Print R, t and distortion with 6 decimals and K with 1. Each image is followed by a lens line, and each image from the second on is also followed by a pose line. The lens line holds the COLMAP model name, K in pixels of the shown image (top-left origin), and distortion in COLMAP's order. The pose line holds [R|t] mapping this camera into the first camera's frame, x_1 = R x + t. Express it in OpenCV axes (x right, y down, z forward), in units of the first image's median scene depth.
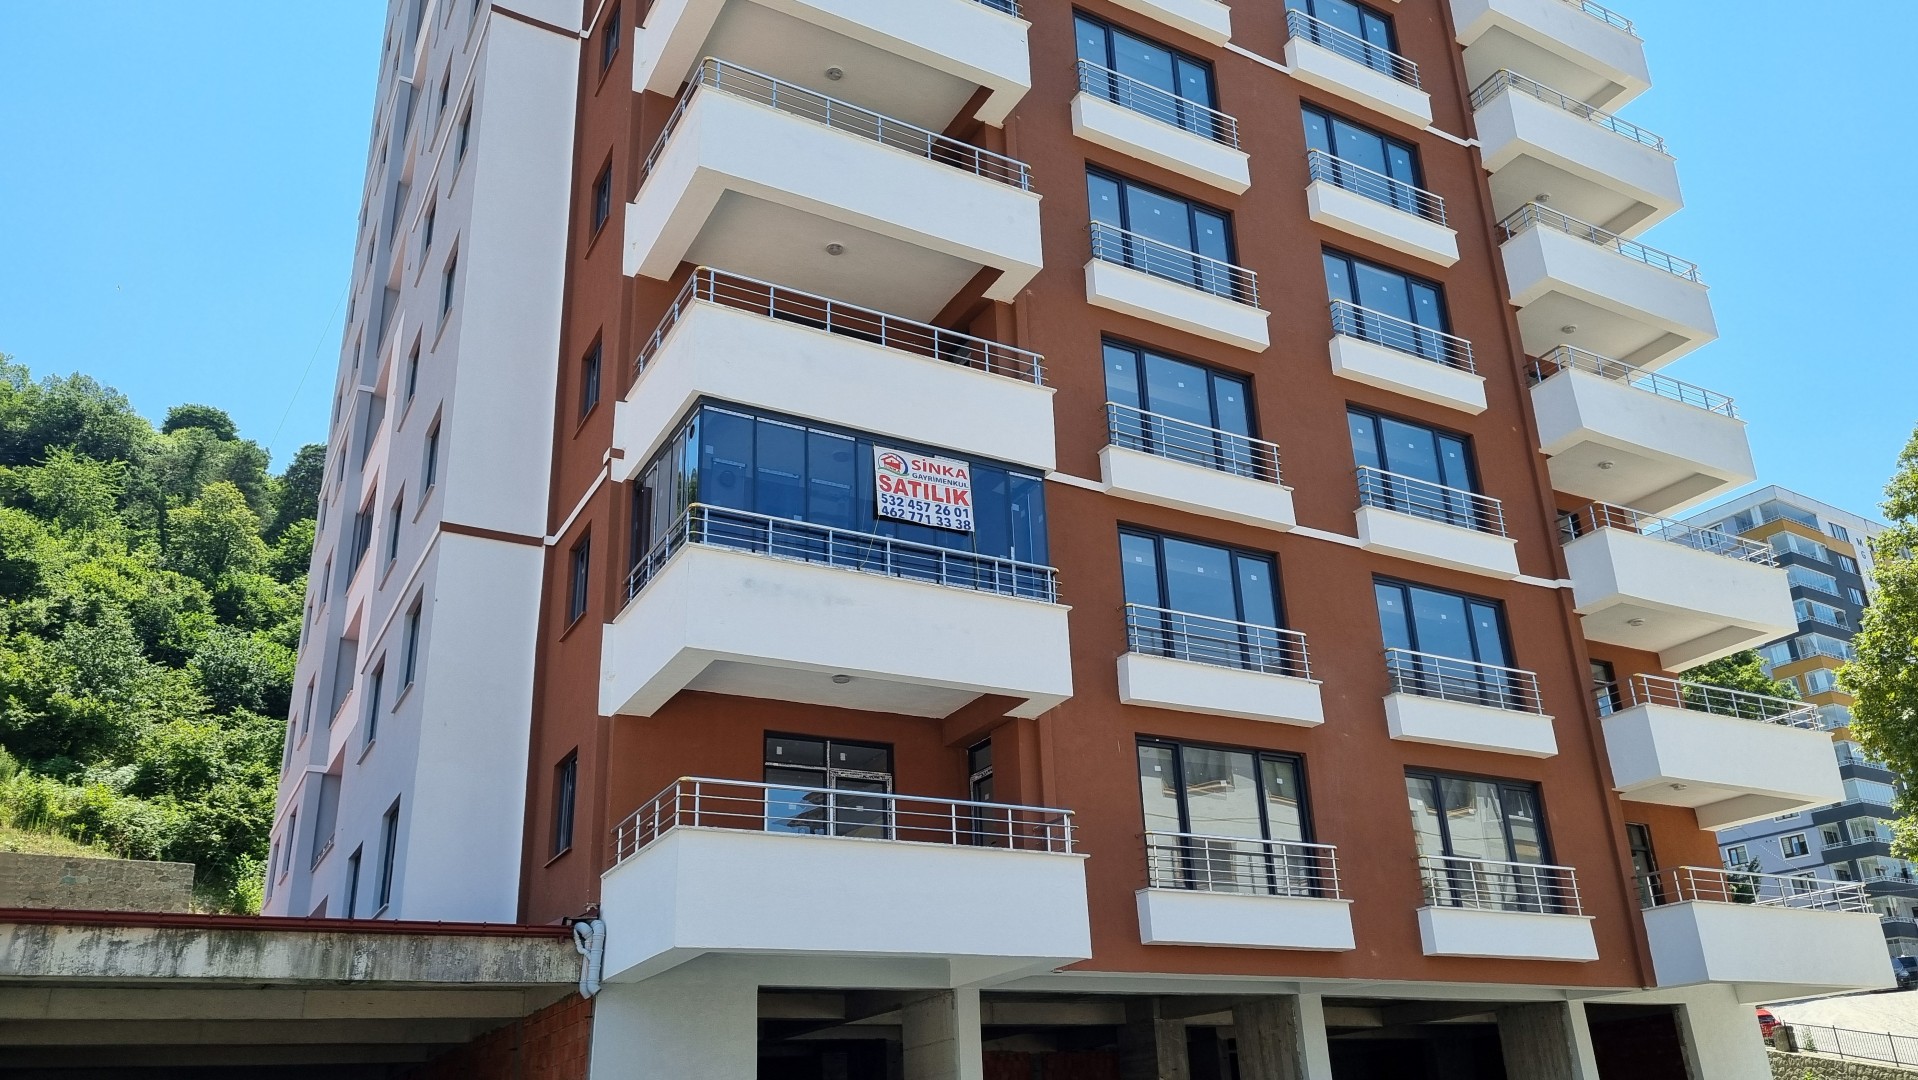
lens RADIAL K [[1443.0, 0, 959.0], [0, 1443.0, 540.0], [0, 0, 1]] dist [0.046464, -0.007581]
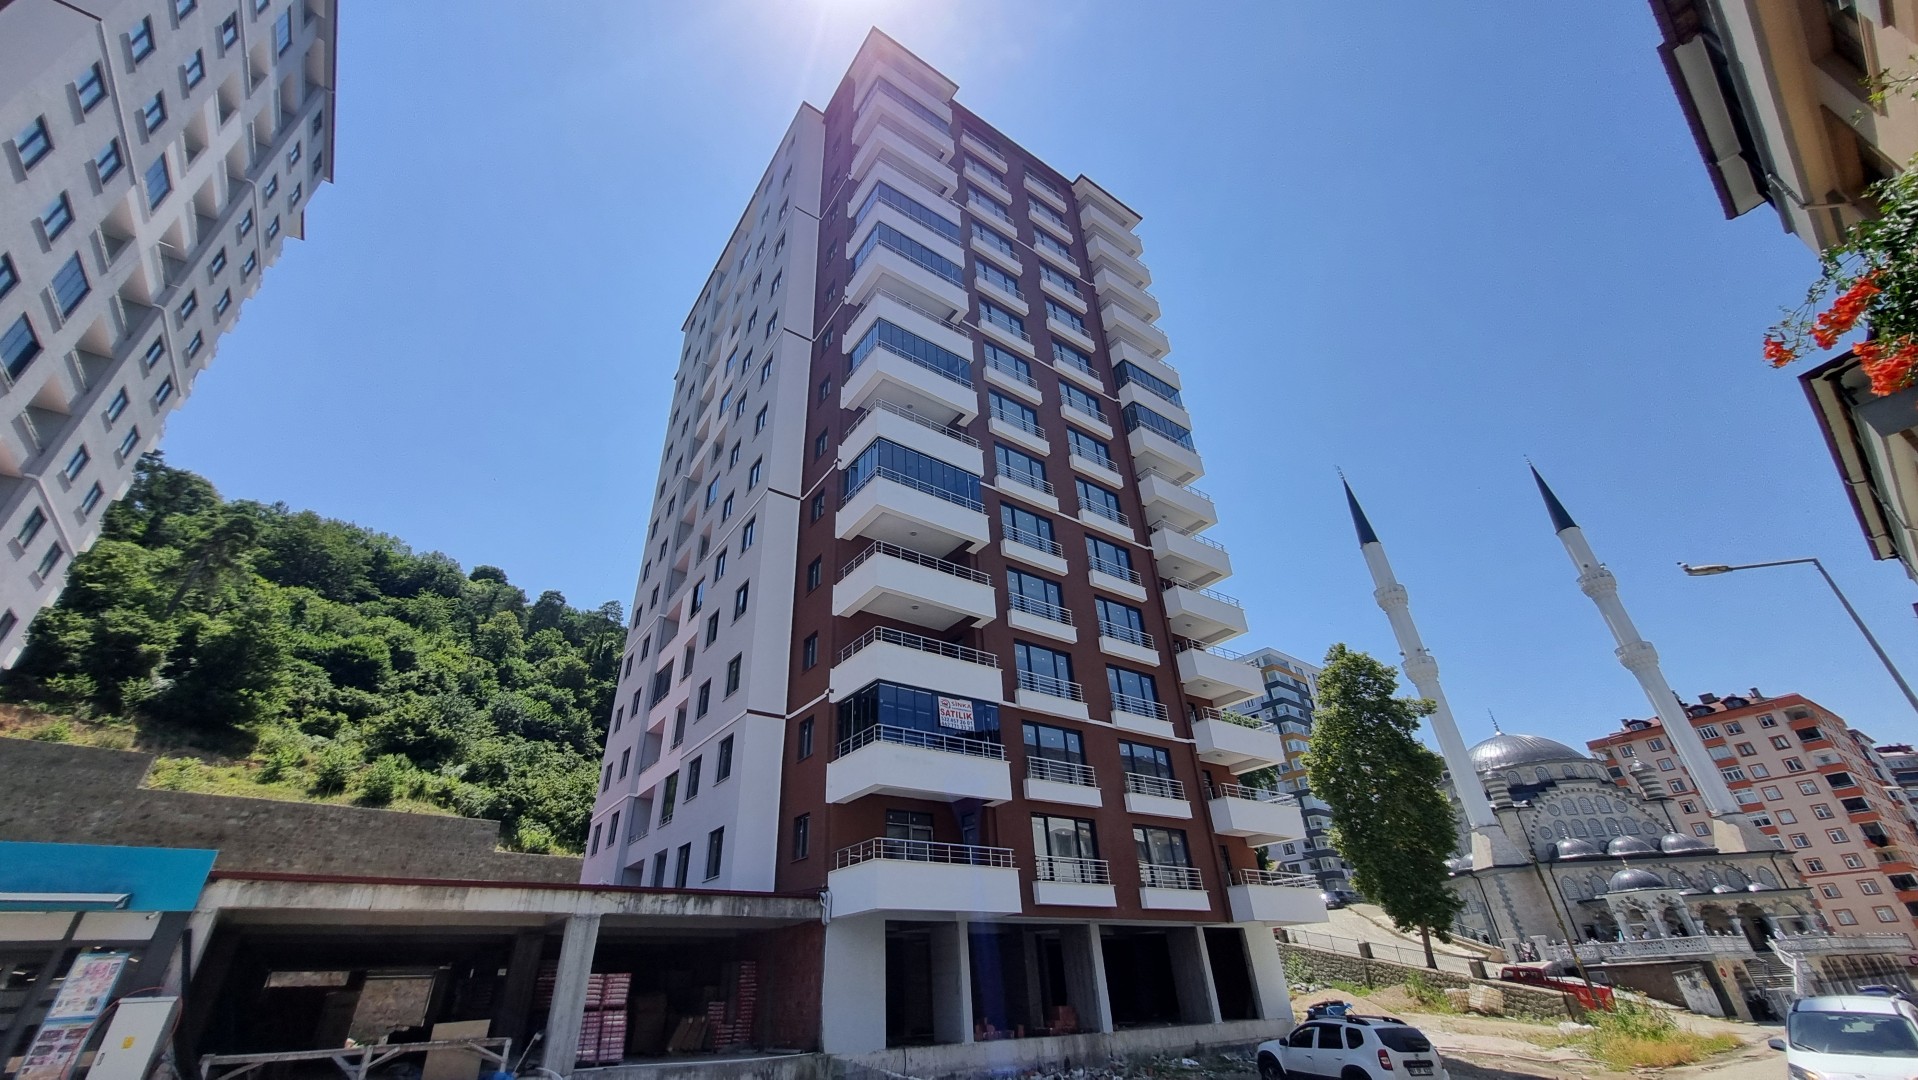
lens RADIAL K [[737.7, 0, 909.4], [0, 737.7, 531.4], [0, 0, 1]] dist [0.014179, 0.000127]
pose [[0.997107, 0.053173, 0.054326, -0.137891], [-0.044362, 0.987357, -0.152179, -0.106895], [-0.061730, 0.149329, 0.986859, -0.236207]]
